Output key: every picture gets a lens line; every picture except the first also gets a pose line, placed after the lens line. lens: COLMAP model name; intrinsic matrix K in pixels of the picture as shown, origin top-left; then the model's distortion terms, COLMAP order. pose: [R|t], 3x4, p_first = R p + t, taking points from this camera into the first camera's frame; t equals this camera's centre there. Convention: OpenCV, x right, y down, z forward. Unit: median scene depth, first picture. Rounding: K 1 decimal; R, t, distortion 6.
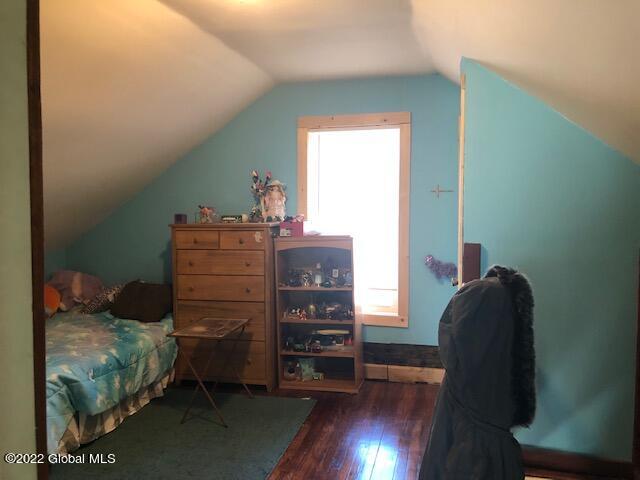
lens RADIAL K [[530.5, 0, 320.0], [0, 530.5, 240.0], [0, 0, 1]] dist [0.086896, -0.081609]
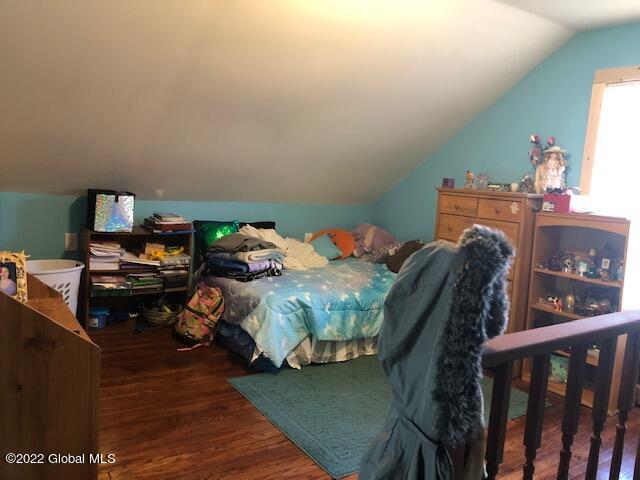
lens RADIAL K [[530.5, 0, 320.0], [0, 530.5, 240.0], [0, 0, 1]] dist [0.086896, -0.081609]
pose [[0.755812, 0.146755, -0.638131, 0.220554], [-0.120513, 0.989089, 0.084729, 0.010361], [0.643603, 0.012864, 0.765251, 0.091715]]
